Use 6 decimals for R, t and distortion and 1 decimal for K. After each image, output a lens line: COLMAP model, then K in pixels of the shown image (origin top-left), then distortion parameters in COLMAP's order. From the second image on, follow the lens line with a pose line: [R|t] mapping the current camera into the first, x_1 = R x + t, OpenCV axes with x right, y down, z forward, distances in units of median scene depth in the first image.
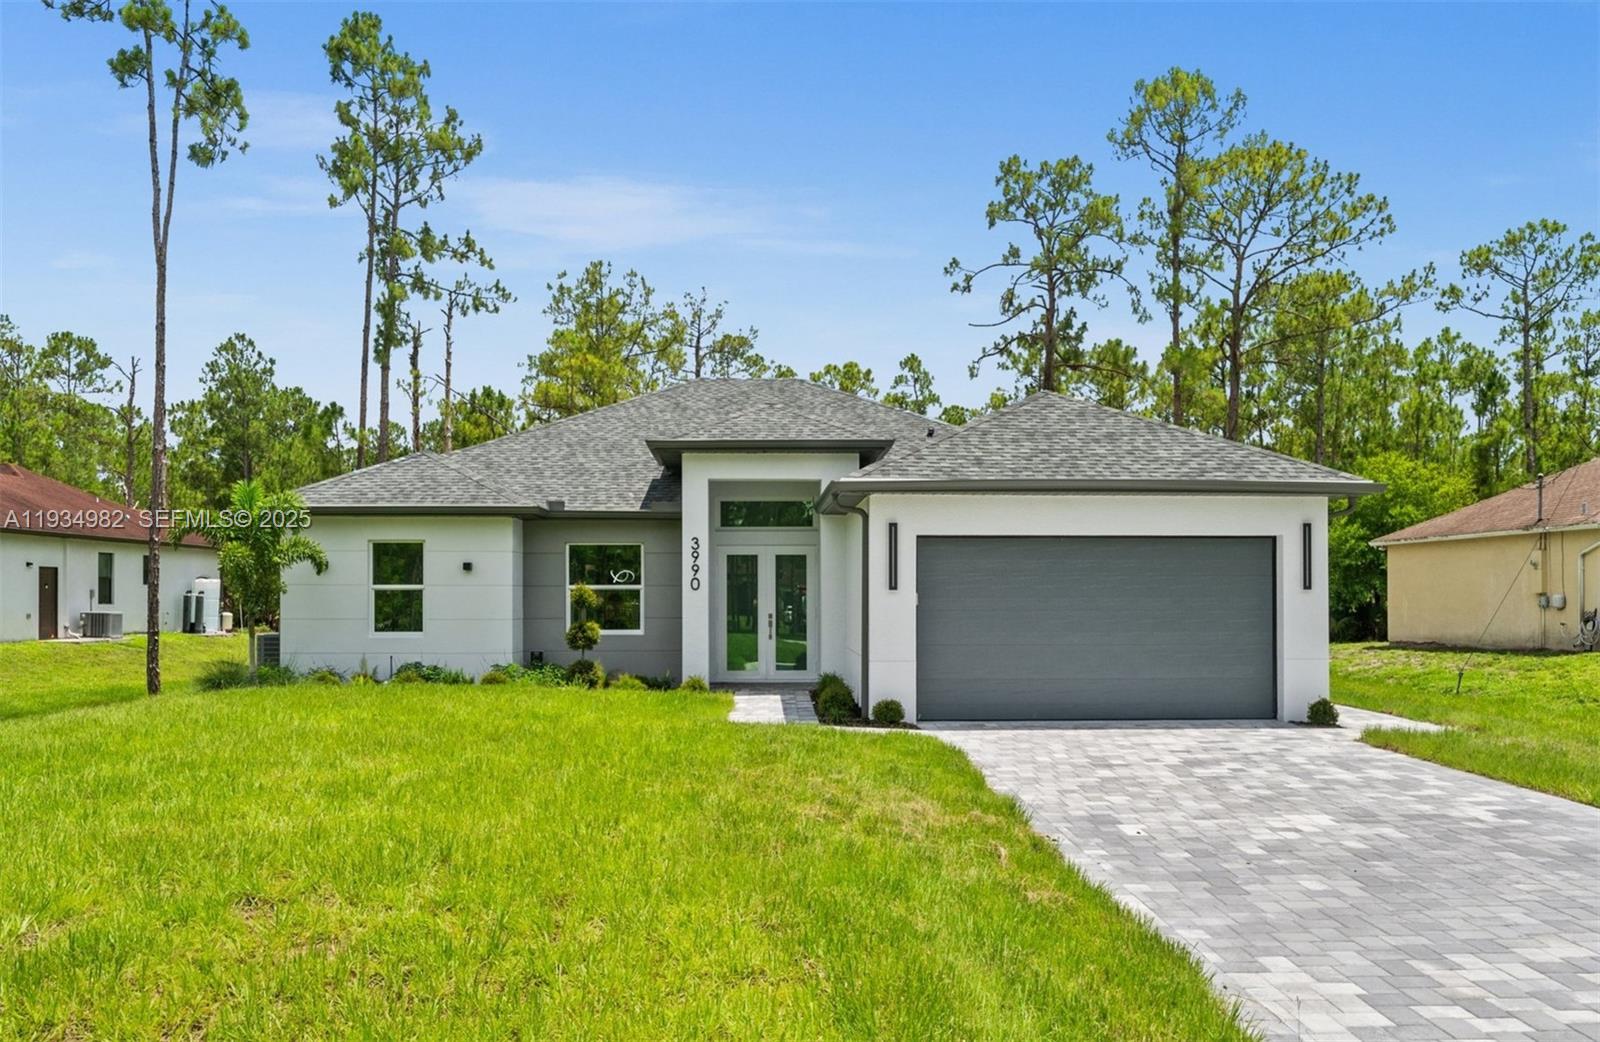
lens RADIAL K [[1200.1, 0, 801.1], [0, 1200.1, 584.5], [0, 0, 1]] dist [-0.003678, 0.002882]
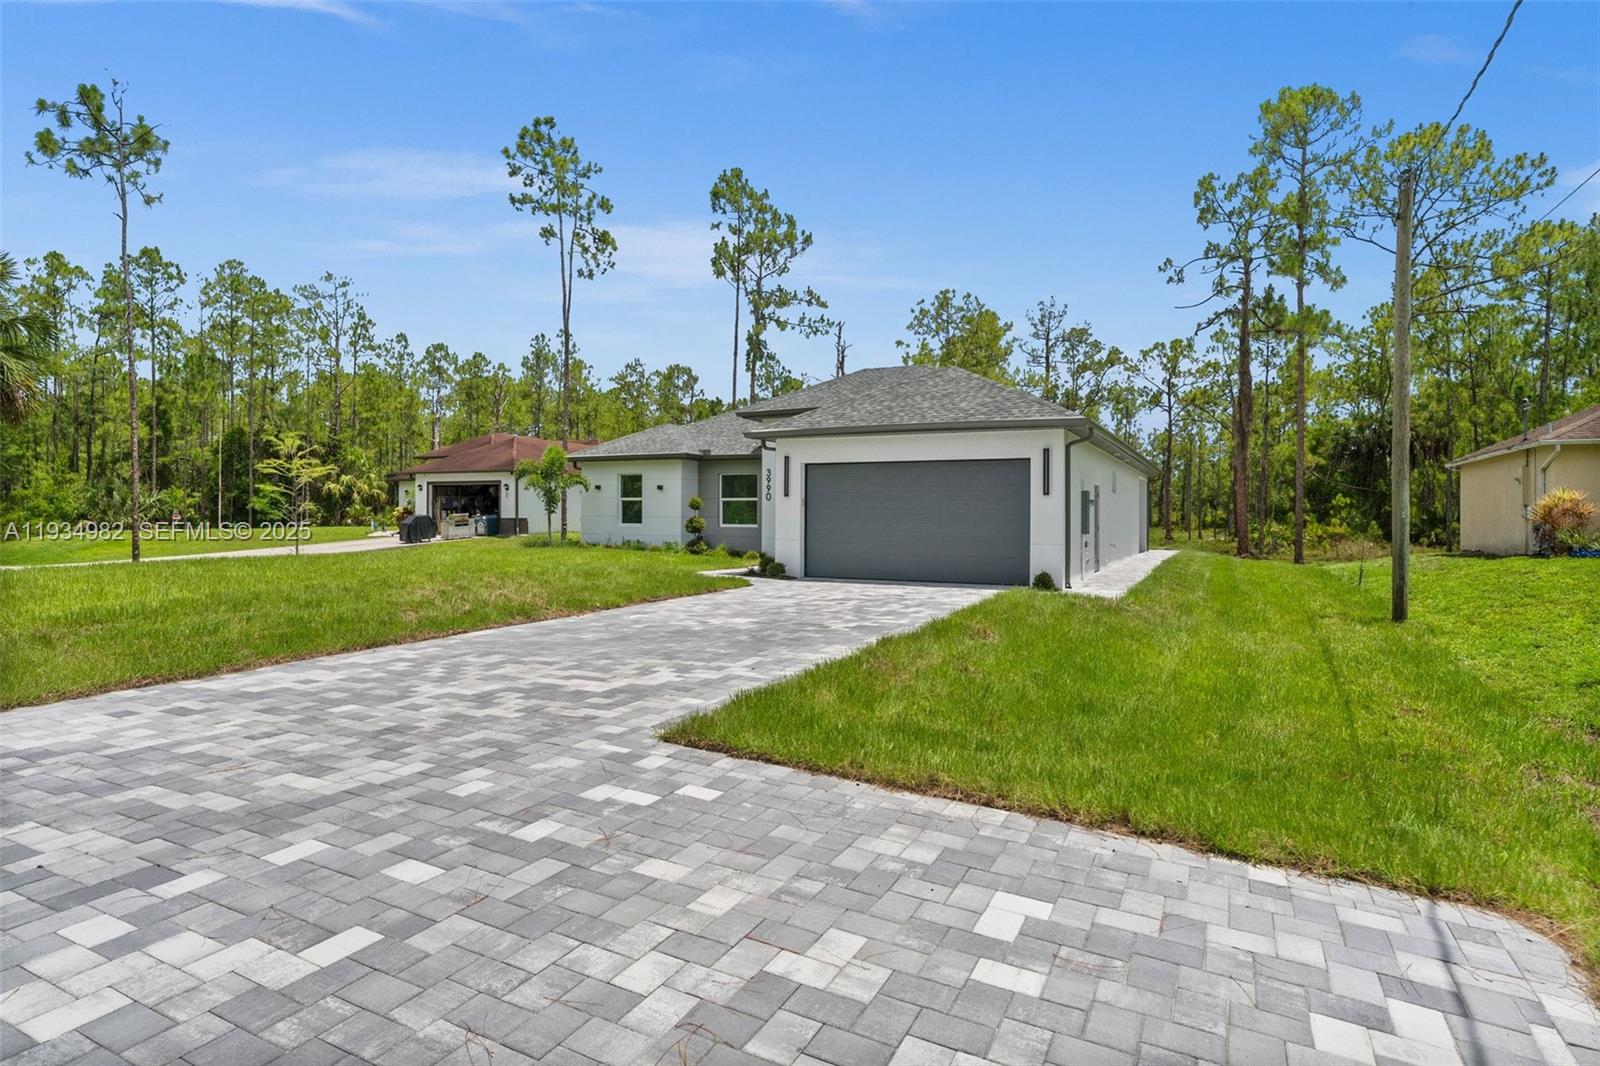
lens RADIAL K [[832.8, 0, 804.2], [0, 832.8, 508.5], [0, 0, 1]] dist [-0.001327, 0.000745]
pose [[0.881959, 0.002344, -0.471320, 0.303366], [-0.003445, 0.999993, -0.001472, 0.010767], [0.471313, 0.002922, 0.881961, -0.000527]]
